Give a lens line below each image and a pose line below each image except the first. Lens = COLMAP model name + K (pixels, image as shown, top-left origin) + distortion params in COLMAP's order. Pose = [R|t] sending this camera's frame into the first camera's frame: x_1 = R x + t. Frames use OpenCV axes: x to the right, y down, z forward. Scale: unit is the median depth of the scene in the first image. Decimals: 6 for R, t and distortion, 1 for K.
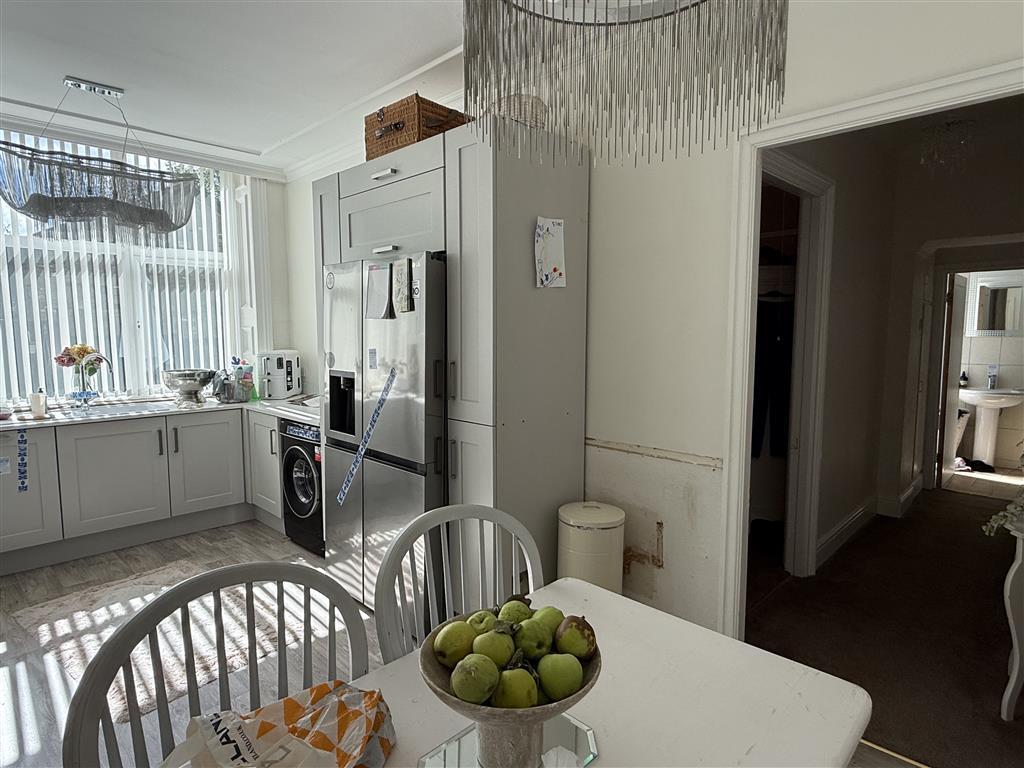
lens RADIAL K [[576.1, 0, 511.3], [0, 576.1, 384.8], [0, 0, 1]] dist [0.005027, 0.001585]
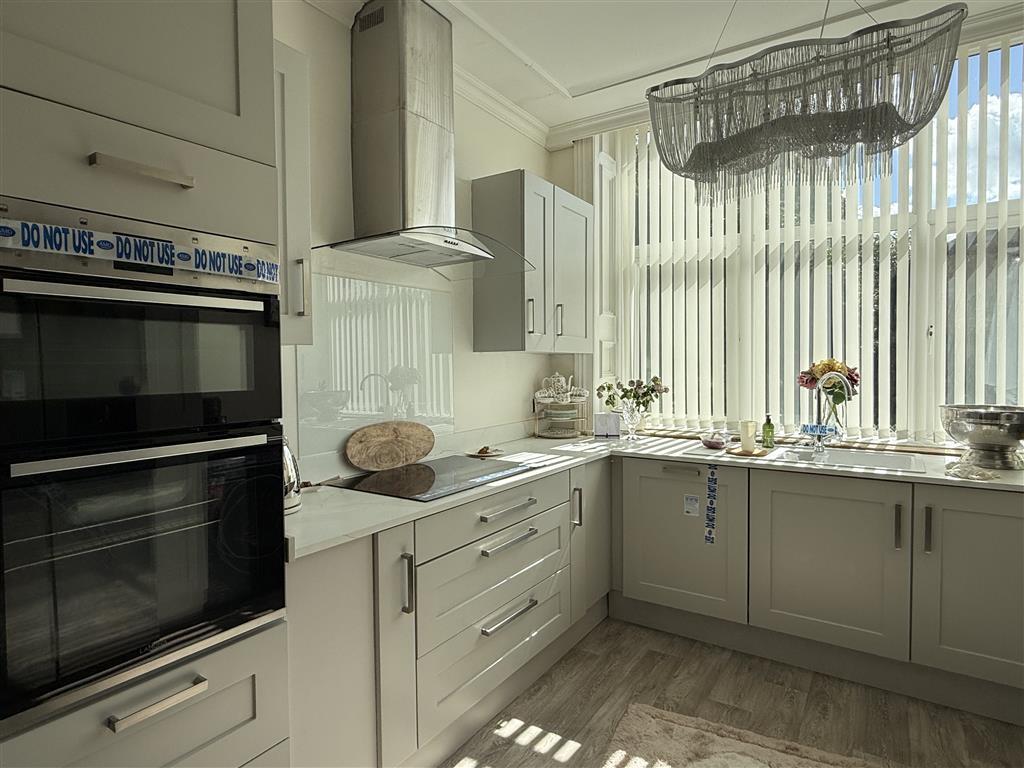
lens RADIAL K [[576.1, 0, 511.6], [0, 576.1, 380.9], [0, 0, 1]] dist [0.005027, 0.001585]
pose [[0.186294, 0.035791, -0.981842, -0.115041], [-0.087755, 0.995948, 0.019654, -0.023152], [0.978567, 0.082500, 0.188680, 0.491721]]
